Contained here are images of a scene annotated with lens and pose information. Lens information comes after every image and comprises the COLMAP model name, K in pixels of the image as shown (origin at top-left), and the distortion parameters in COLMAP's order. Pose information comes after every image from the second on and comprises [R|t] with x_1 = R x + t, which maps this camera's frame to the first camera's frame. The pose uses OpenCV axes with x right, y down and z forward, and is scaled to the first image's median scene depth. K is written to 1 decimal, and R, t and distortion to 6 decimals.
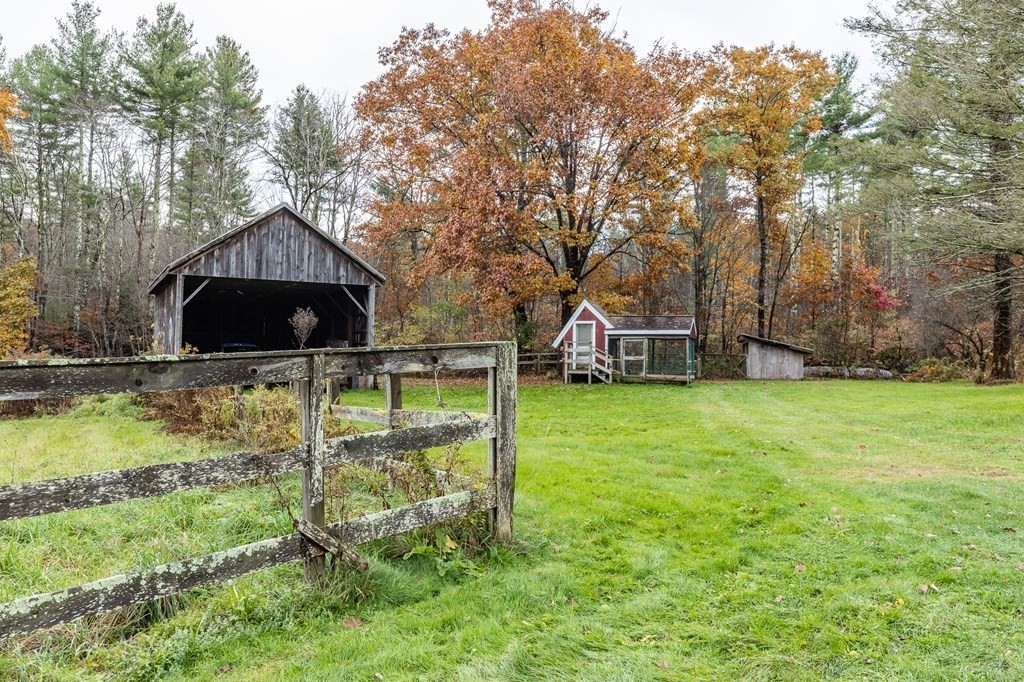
lens RADIAL K [[907.7, 0, 511.2], [0, 907.7, 339.5], [0, 0, 1]] dist [0.028967, 0.000668]
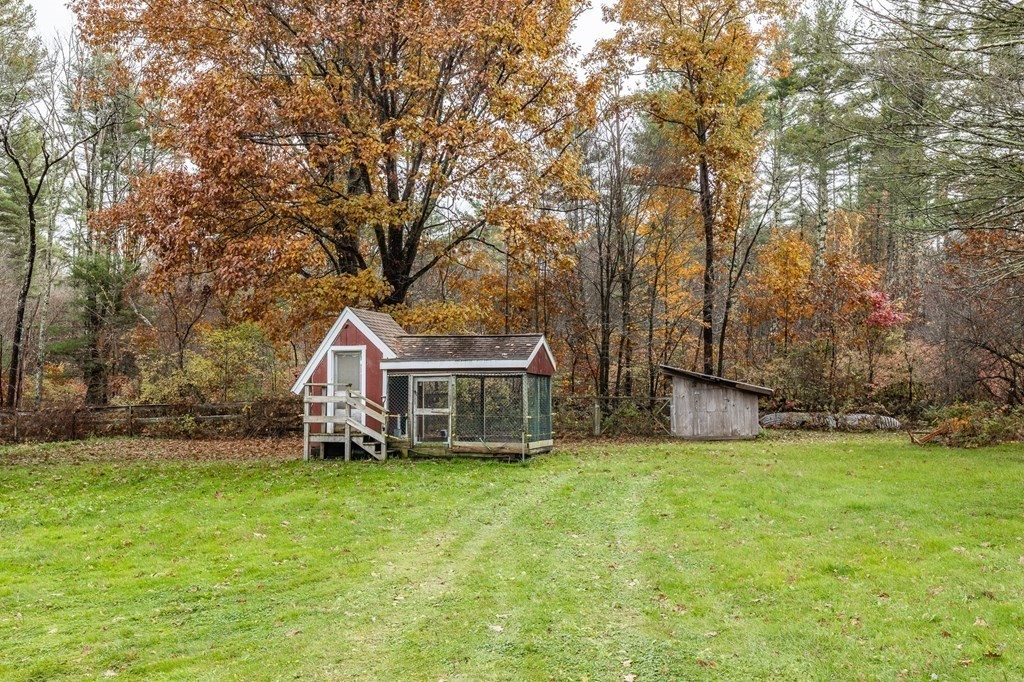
lens RADIAL K [[1050.4, 0, 512.7], [0, 1050.4, 341.2], [0, 0, 1]] dist [0.032060, 0.000000]
pose [[0.999170, -0.012463, 0.038786, 0.123900], [0.013702, 0.999399, -0.031846, -0.001059], [-0.038366, 0.032351, 0.998740, 0.280012]]
